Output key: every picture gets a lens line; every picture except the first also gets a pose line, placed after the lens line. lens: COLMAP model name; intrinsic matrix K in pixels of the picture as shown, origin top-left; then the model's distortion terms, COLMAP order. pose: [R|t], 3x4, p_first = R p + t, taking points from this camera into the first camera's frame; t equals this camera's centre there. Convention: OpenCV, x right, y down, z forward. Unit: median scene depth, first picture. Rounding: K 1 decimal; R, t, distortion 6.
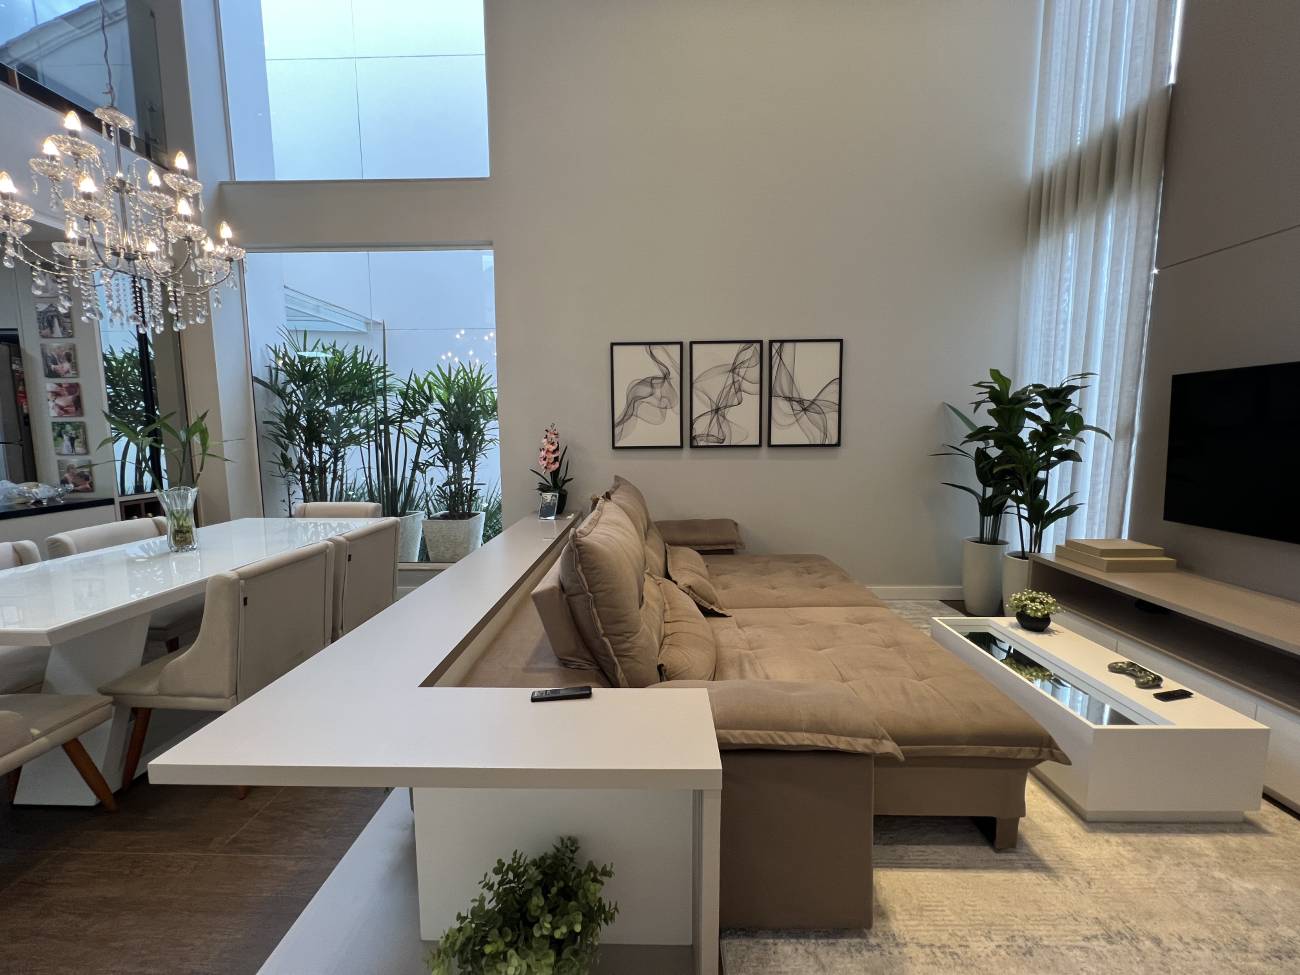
lens RADIAL K [[519.9, 0, 652.9], [0, 519.9, 487.0], [0, 0, 1]] dist [-0.004744, 0.000598]
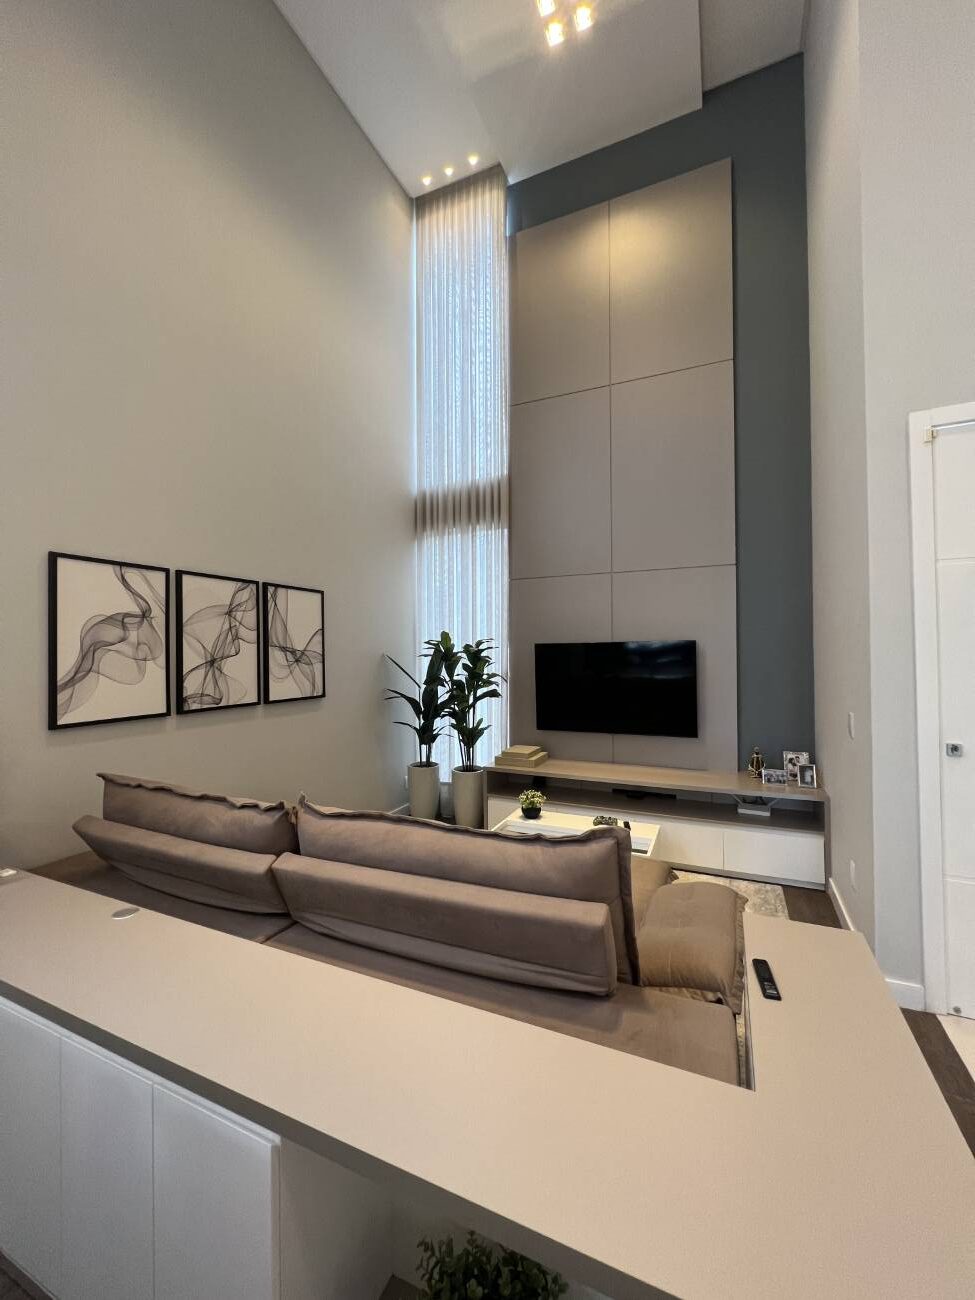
lens RADIAL K [[519.9, 0, 488.6], [0, 519.9, 646.9], [0, 0, 1]] dist [-0.004744, 0.000598]
pose [[0.395827, 0.016928, 0.918169, -0.427065], [0.108380, 0.991982, -0.065012, -0.075750], [-0.911907, 0.125244, 0.390819, 0.321388]]
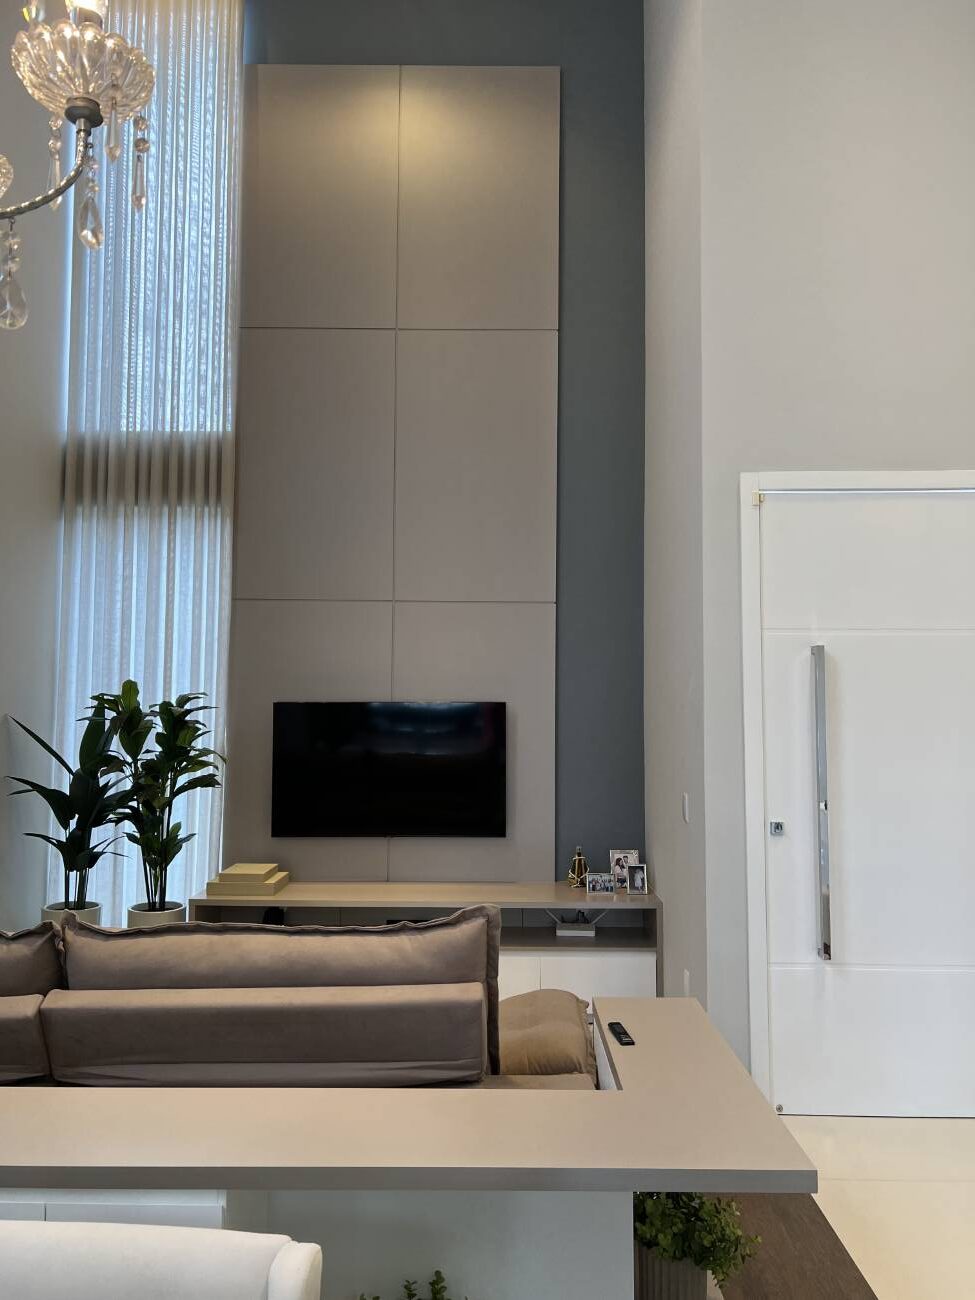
lens RADIAL K [[975.9, 0, 488.1], [0, 975.9, 650.6], [0, 0, 1]] dist [0.051281, -0.059953]
pose [[-0.008550, 0.070187, 0.997497, -0.731257], [0.106371, 0.991938, -0.068884, -0.090729], [-0.994290, 0.105516, -0.015947, 0.387947]]
